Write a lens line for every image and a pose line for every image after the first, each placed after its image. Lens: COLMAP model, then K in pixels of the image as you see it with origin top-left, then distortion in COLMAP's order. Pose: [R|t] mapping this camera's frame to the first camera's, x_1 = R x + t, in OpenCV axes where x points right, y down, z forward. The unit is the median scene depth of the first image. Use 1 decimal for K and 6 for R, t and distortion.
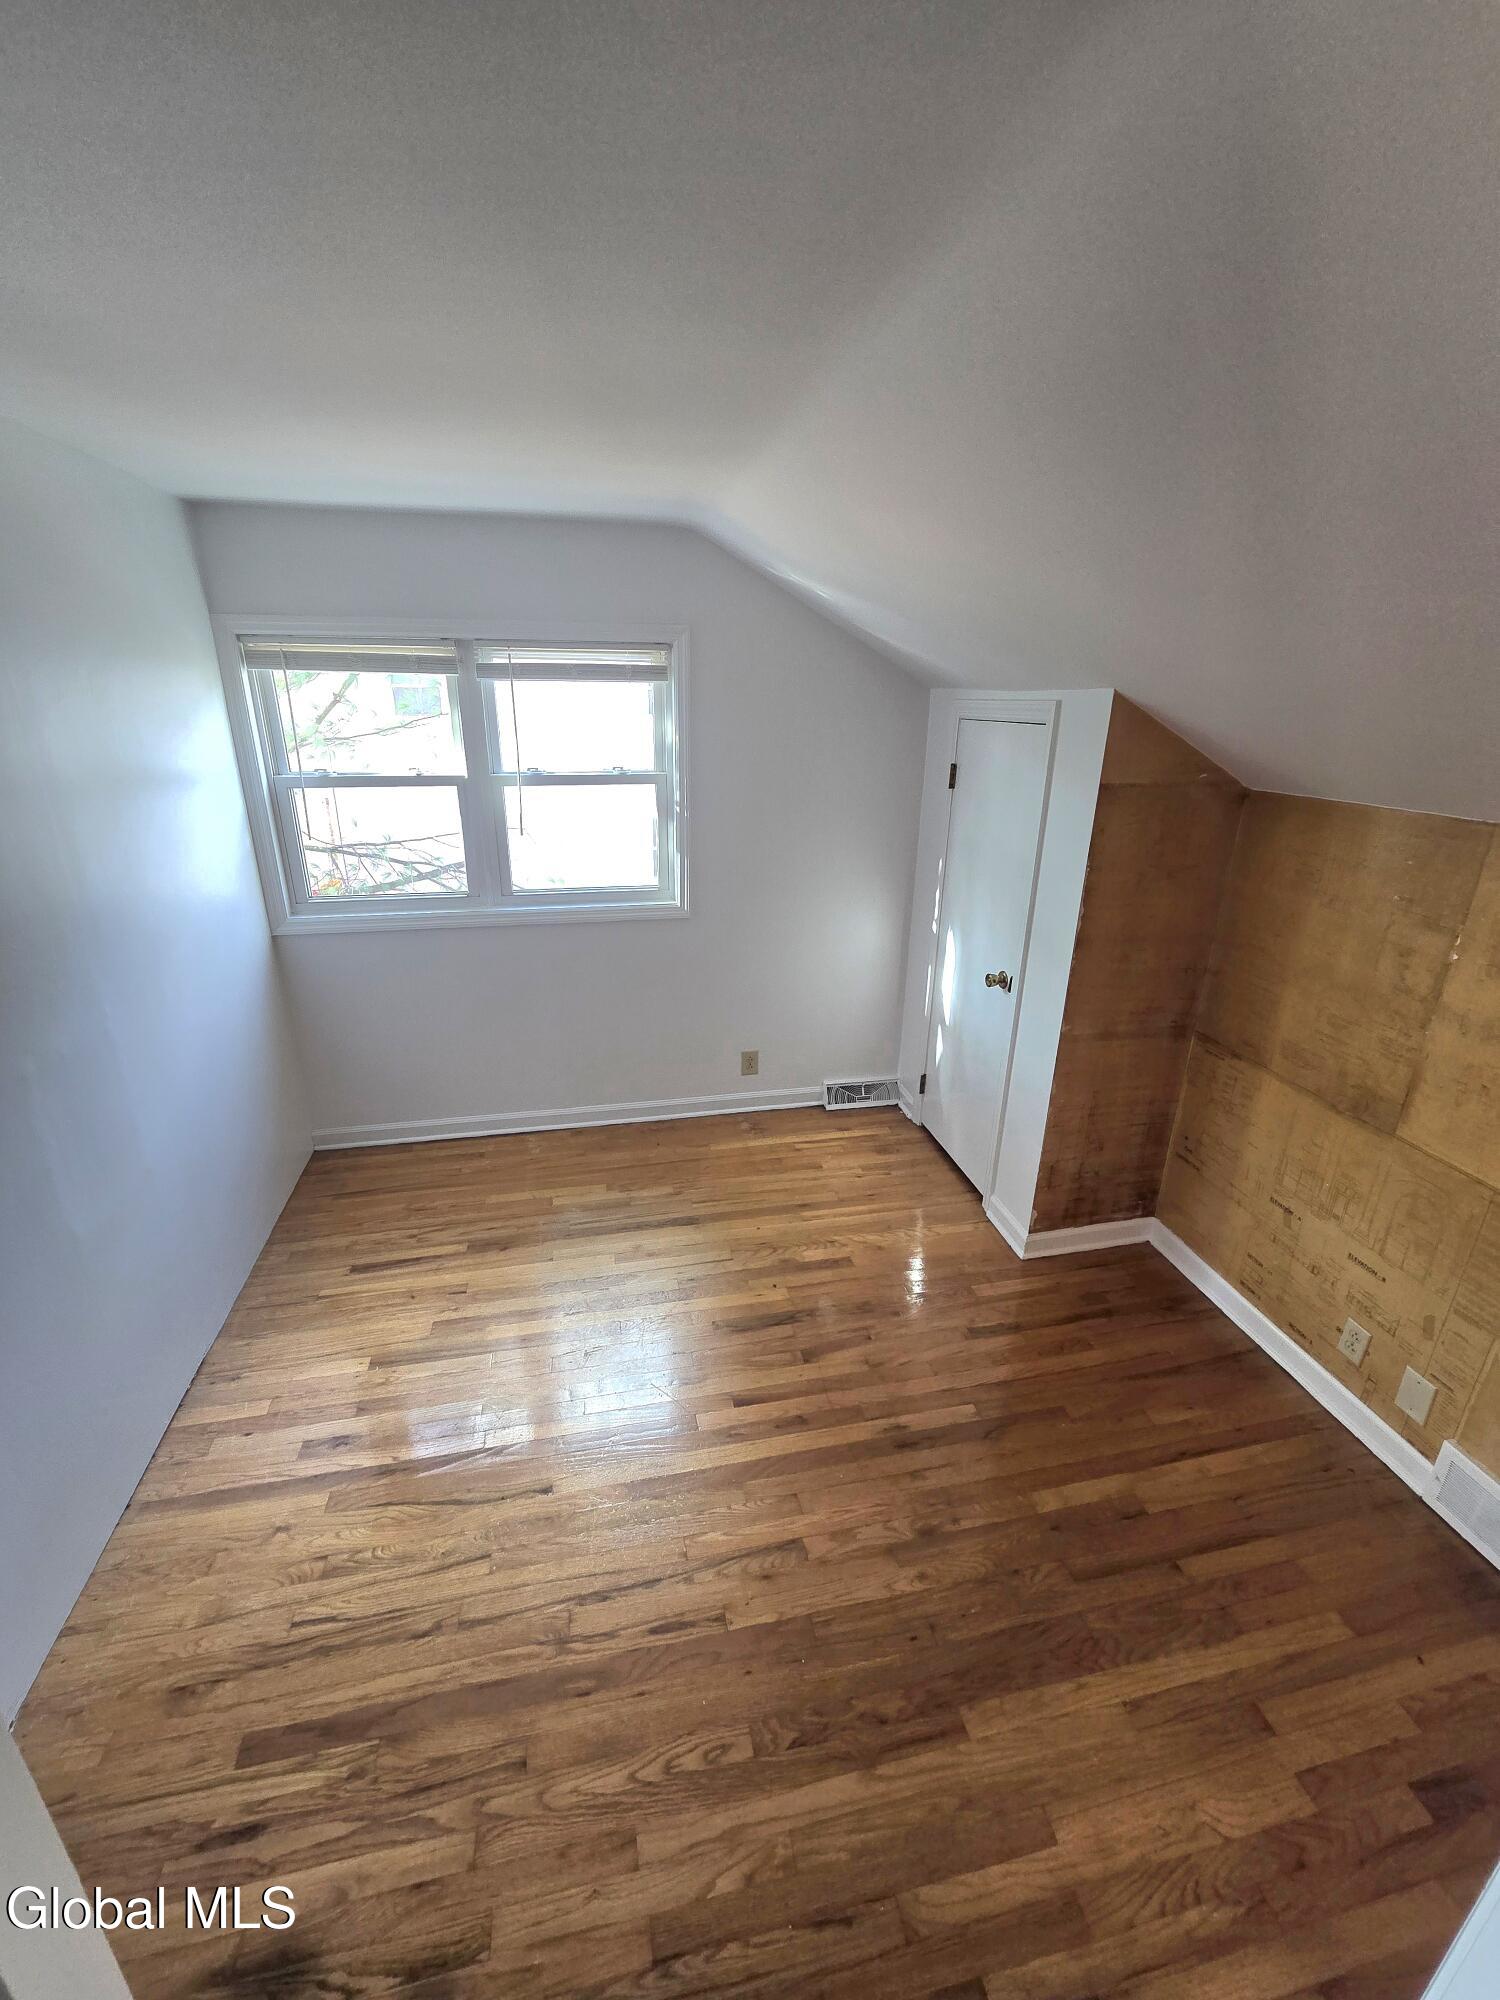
lens RADIAL K [[822.3, 0, 751.2], [0, 822.3, 996.0], [0, 0, 1]] dist [-0.011730, 0.004138]
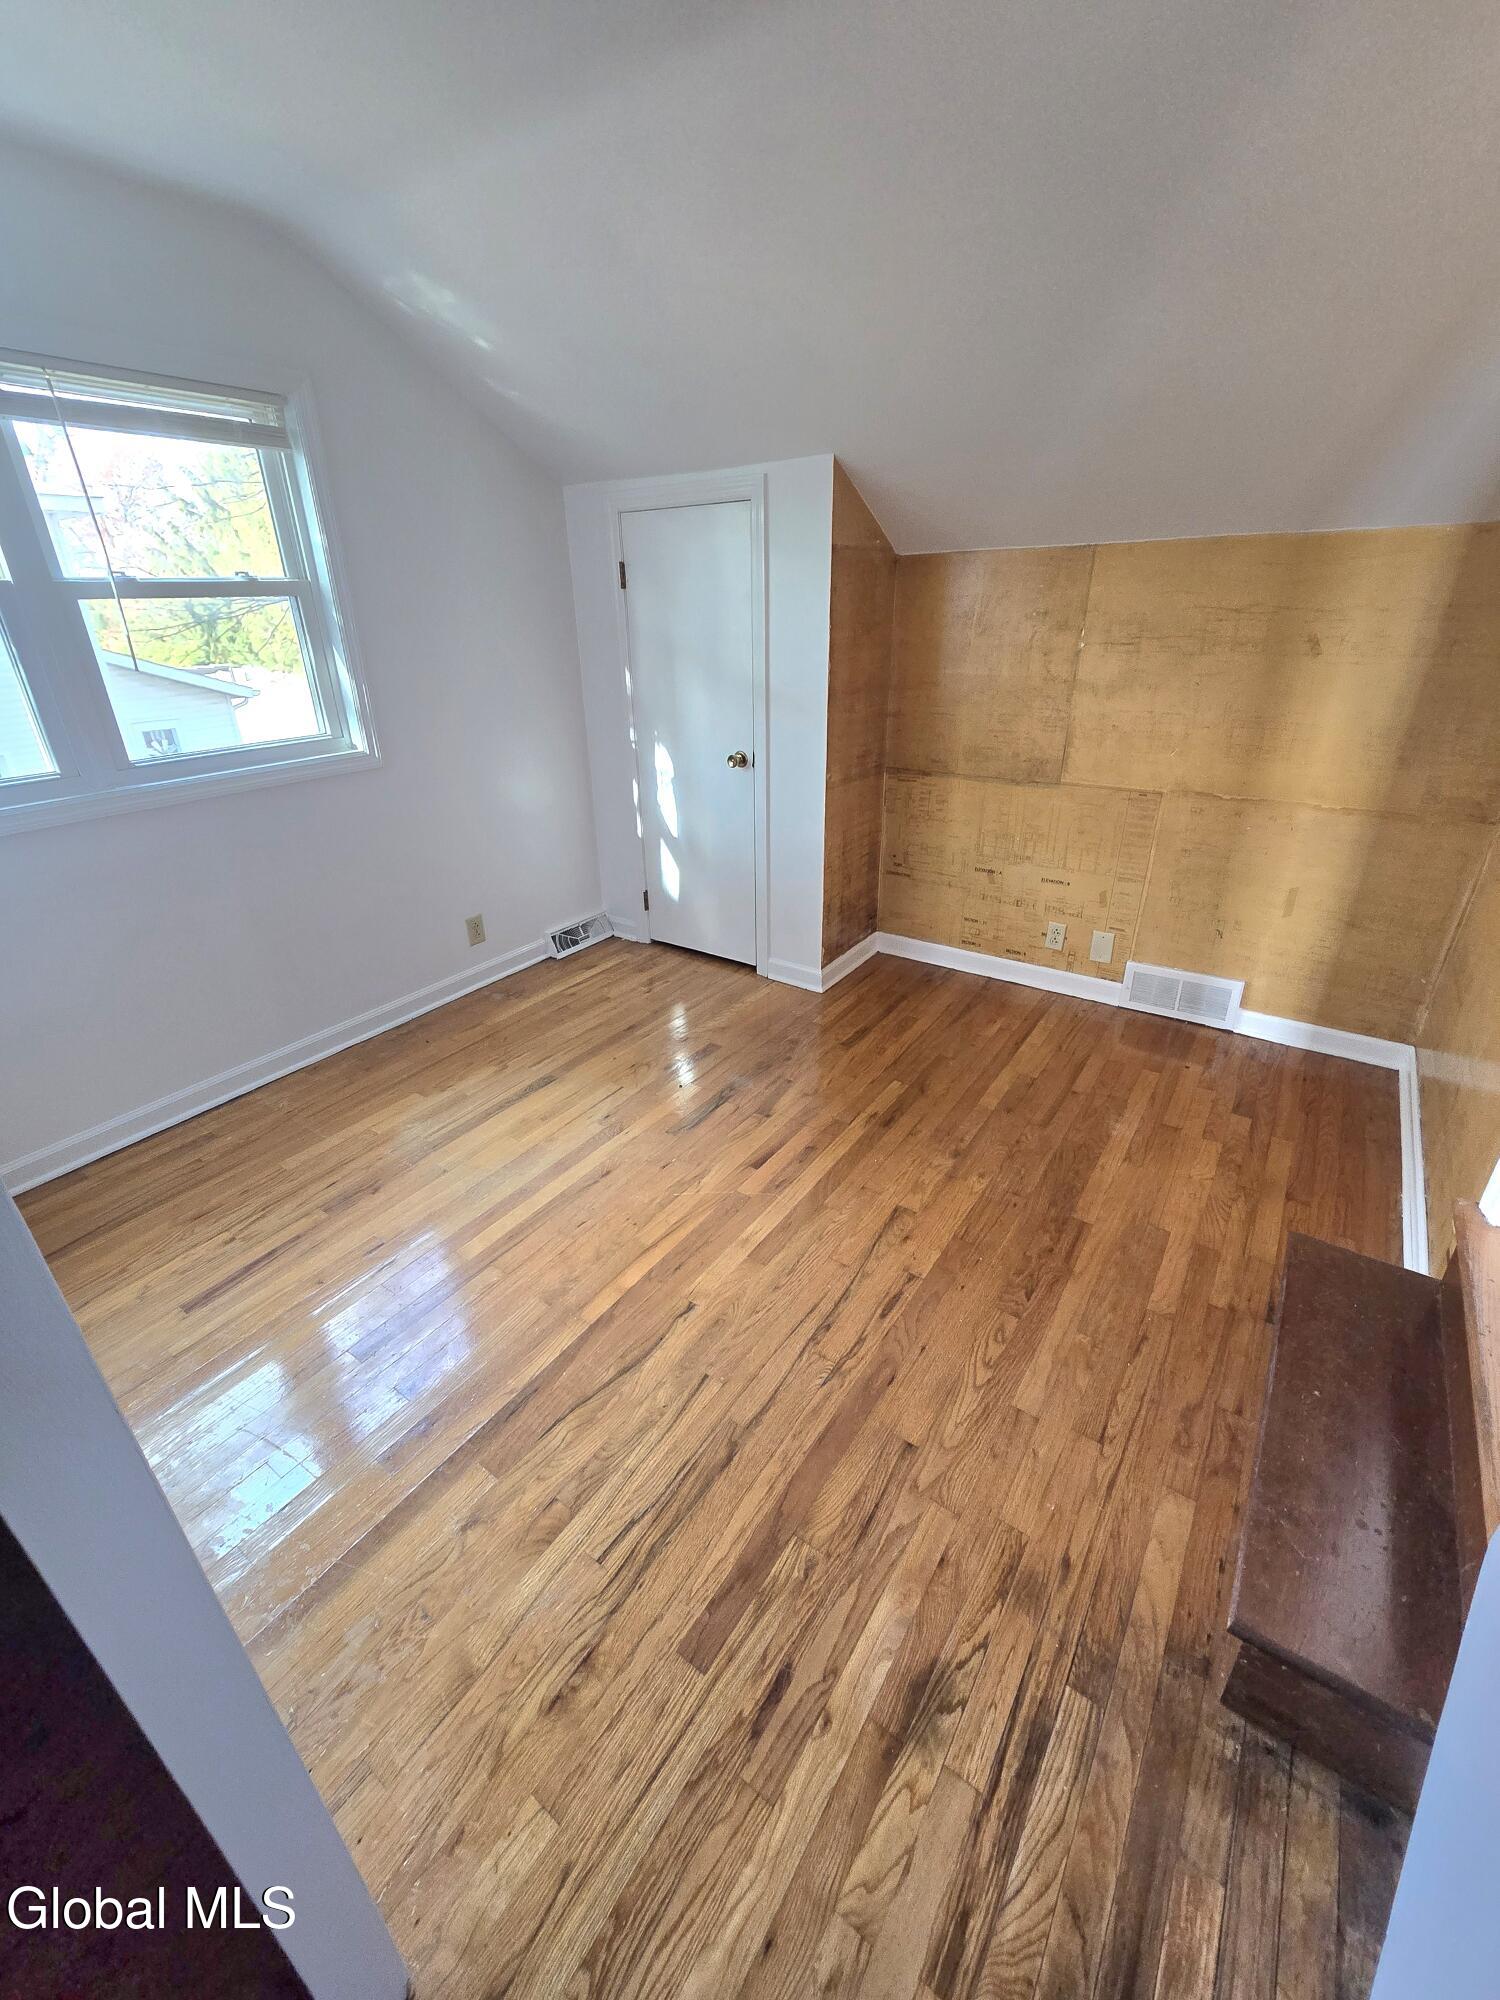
lens RADIAL K [[822.3, 0, 740.4], [0, 822.3, 999.4], [0, 0, 1]] dist [-0.011730, 0.004138]
pose [[0.727469, -0.321817, 0.605989, -0.629381], [0.262907, 0.946516, 0.187047, 0.107584], [-0.633773, 0.023248, 0.773170, 0.224342]]
